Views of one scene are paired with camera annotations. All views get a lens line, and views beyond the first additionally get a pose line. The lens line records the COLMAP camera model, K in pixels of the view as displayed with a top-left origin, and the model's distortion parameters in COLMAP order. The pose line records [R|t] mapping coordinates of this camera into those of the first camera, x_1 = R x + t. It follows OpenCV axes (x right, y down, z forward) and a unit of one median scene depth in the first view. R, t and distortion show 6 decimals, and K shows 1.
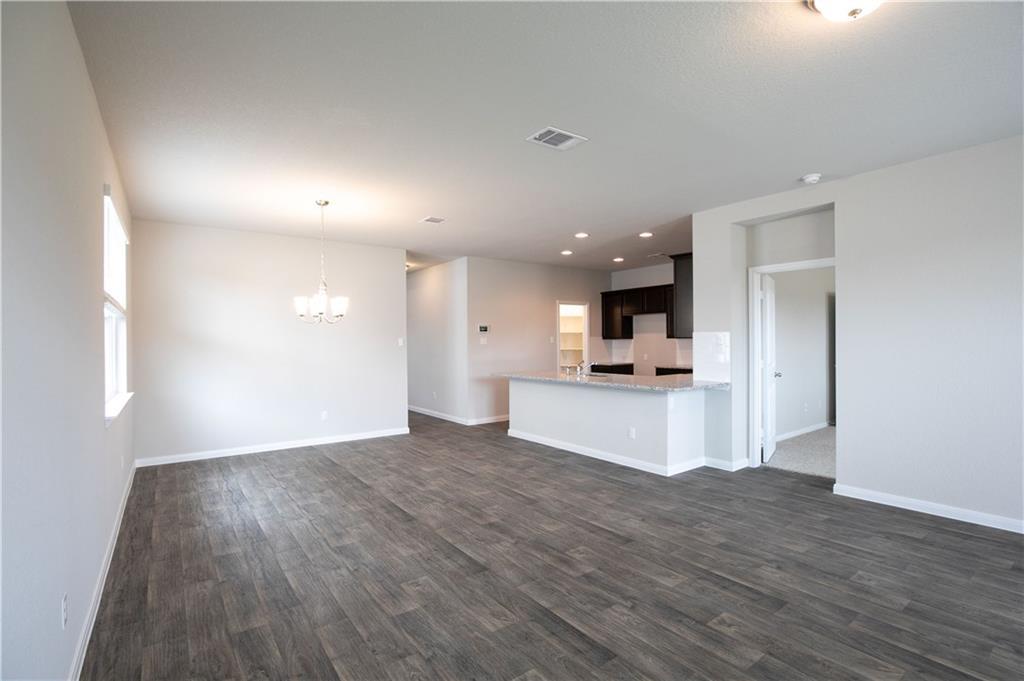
lens RADIAL K [[480.0, 0, 522.5], [0, 480.0, 344.6], [0, 0, 1]] dist [-0.033389, 0.005673]
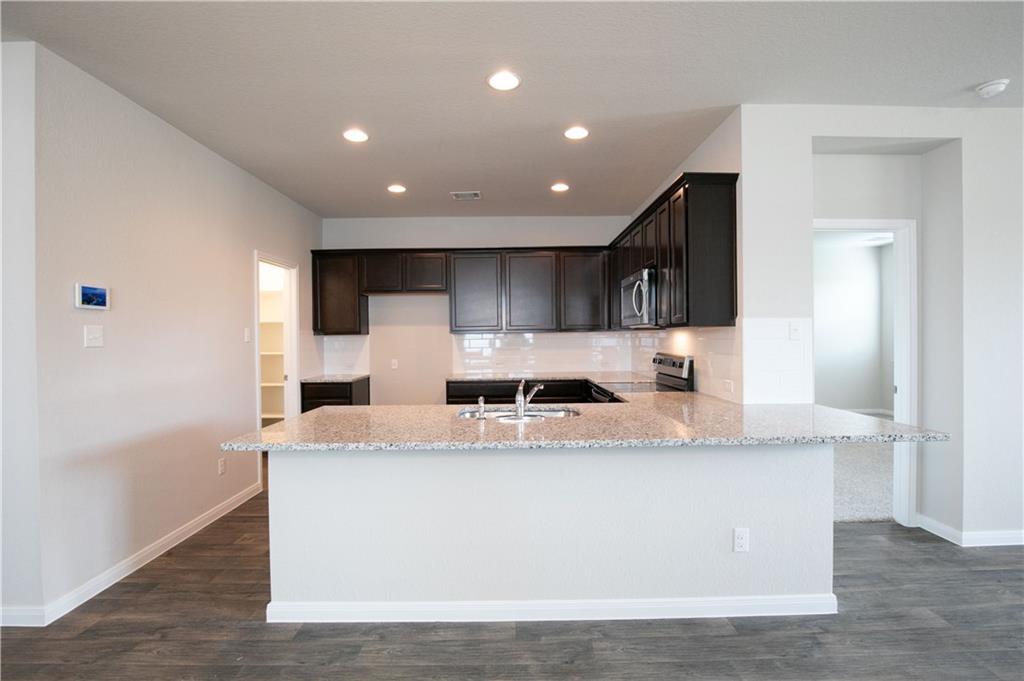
lens RADIAL K [[480.0, 0, 515.8], [0, 480.0, 339.2], [0, 0, 1]] dist [-0.033389, 0.005673]
pose [[0.600684, 0.000040, 0.799487, -0.283209], [0.010168, 0.999919, -0.007690, 0.000962], [-0.799422, 0.012748, 0.600634, 1.033427]]
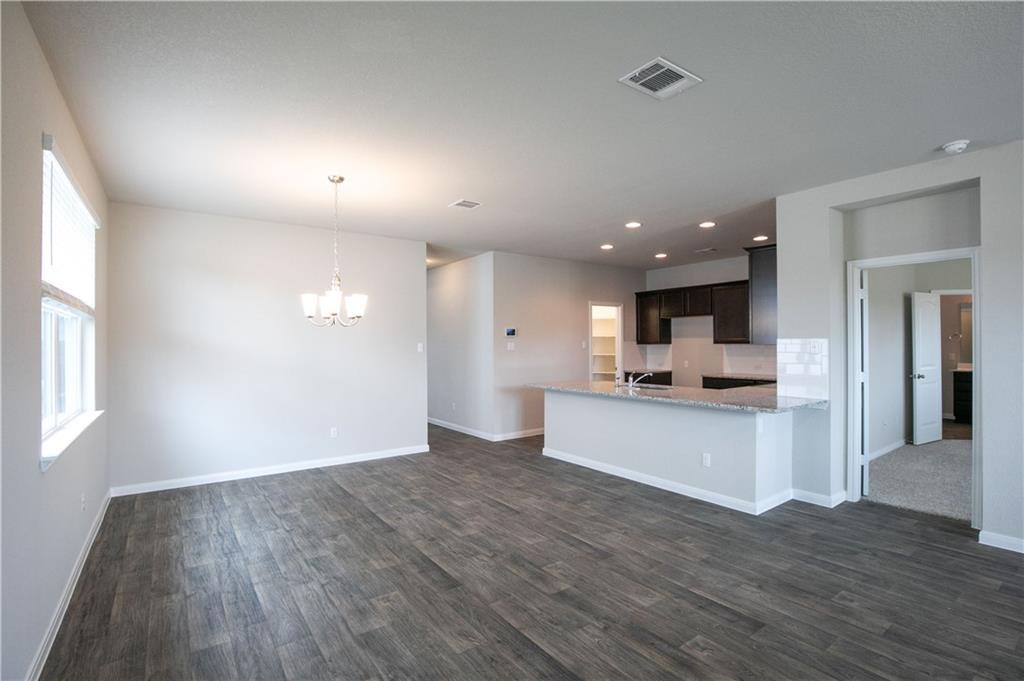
lens RADIAL K [[480.0, 0, 520.0], [0, 480.0, 343.1], [0, 0, 1]] dist [-0.033389, 0.005673]
pose [[0.999967, 0.003580, -0.007289, -0.101763], [-0.003635, 0.999965, -0.007576, -0.011564], [0.007262, 0.007602, 0.999945, 0.193853]]
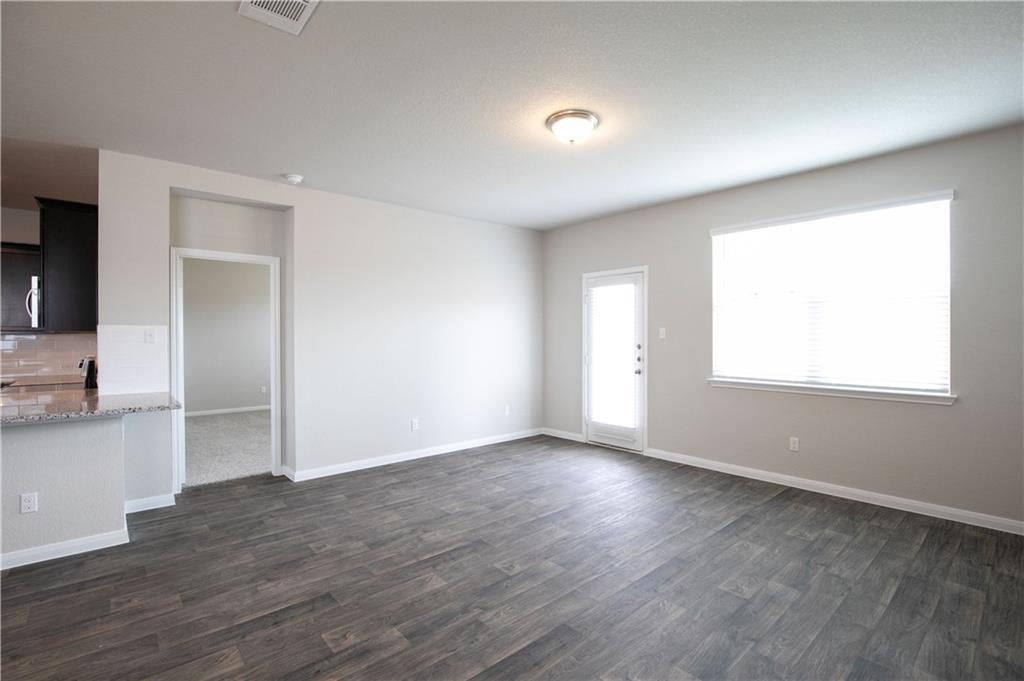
lens RADIAL K [[480.0, 0, 512.7], [0, 480.0, 332.3], [0, 0, 1]] dist [-0.033389, 0.005673]
pose [[-0.070201, 0.015070, 0.997419, -0.403026], [0.015189, 0.999786, -0.014037, 0.004055], [-0.997417, 0.014164, -0.070415, 0.545073]]
